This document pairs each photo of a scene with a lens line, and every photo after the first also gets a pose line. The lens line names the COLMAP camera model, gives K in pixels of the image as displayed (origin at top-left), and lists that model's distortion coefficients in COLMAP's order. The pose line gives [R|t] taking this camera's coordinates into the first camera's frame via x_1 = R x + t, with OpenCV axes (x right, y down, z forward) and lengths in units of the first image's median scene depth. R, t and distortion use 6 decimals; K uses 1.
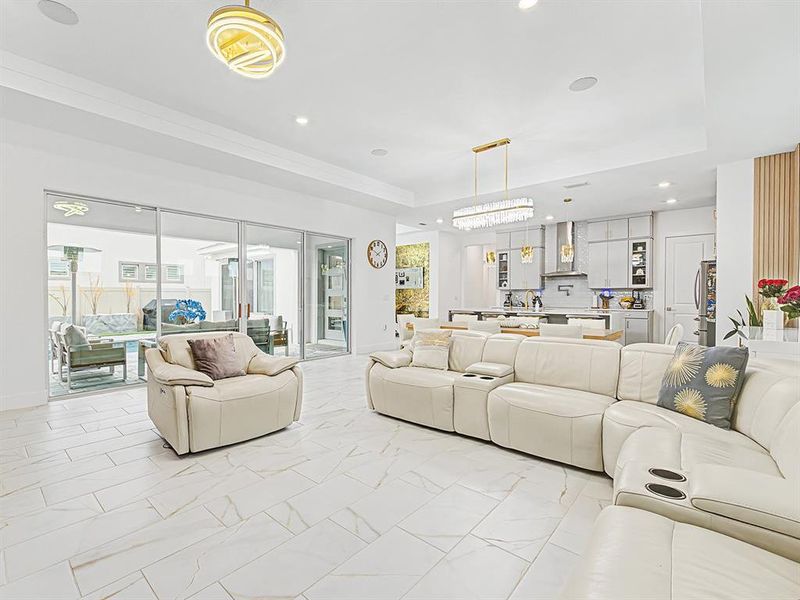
lens RADIAL K [[369.5, 0, 361.0], [0, 369.5, 297.6], [0, 0, 1]] dist [0.001405, 0.000042]
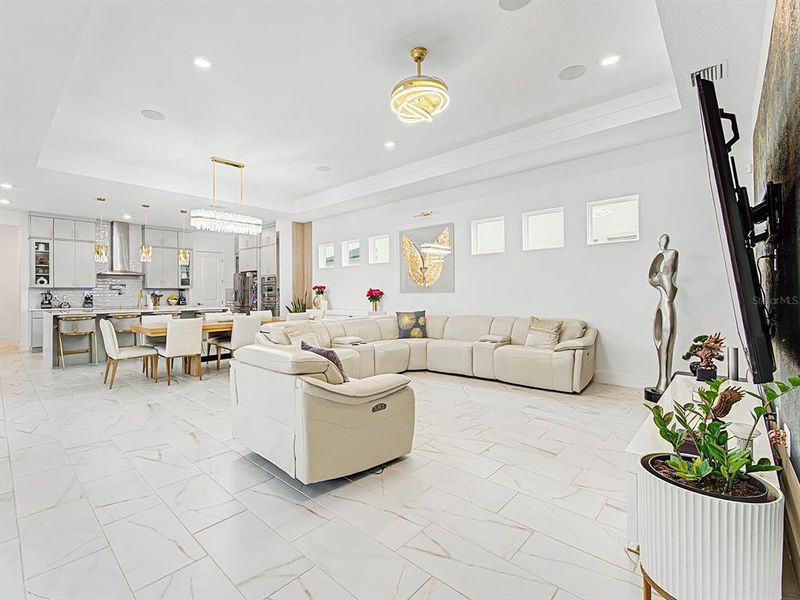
lens RADIAL K [[369.5, 0, 361.0], [0, 369.5, 297.6], [0, 0, 1]] dist [0.001405, 0.000042]
pose [[0.020185, -0.007673, 0.999767, -0.480428], [0.013479, 0.999882, 0.007402, 0.004260], [-0.999705, 0.013327, 0.020286, 0.342388]]
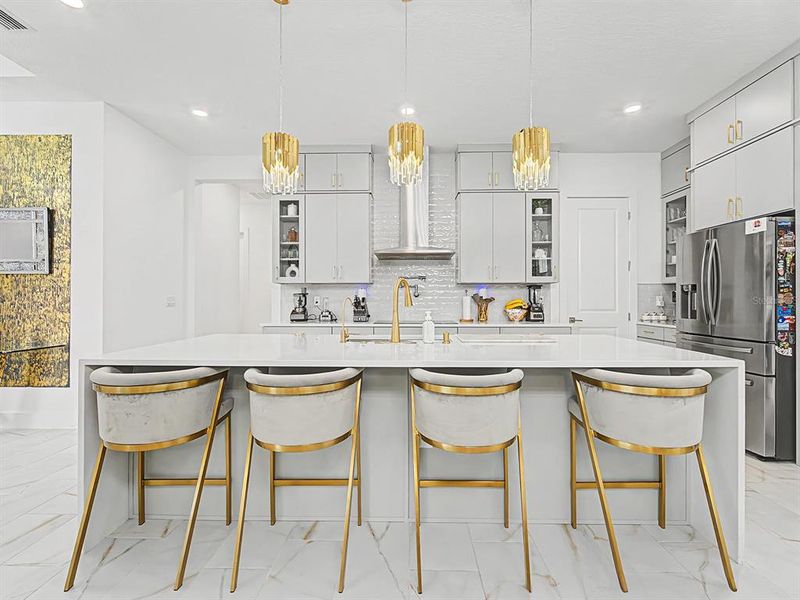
lens RADIAL K [[378.3, 0, 410.6], [0, 378.3, 300.2], [0, 0, 1]] dist [-0.003306, -0.000487]
pose [[0.732230, -0.003761, 0.681047, 0.216731], [0.003783, 0.999992, 0.001455, -0.001851], [-0.681047, 0.001511, 0.732238, 0.676261]]
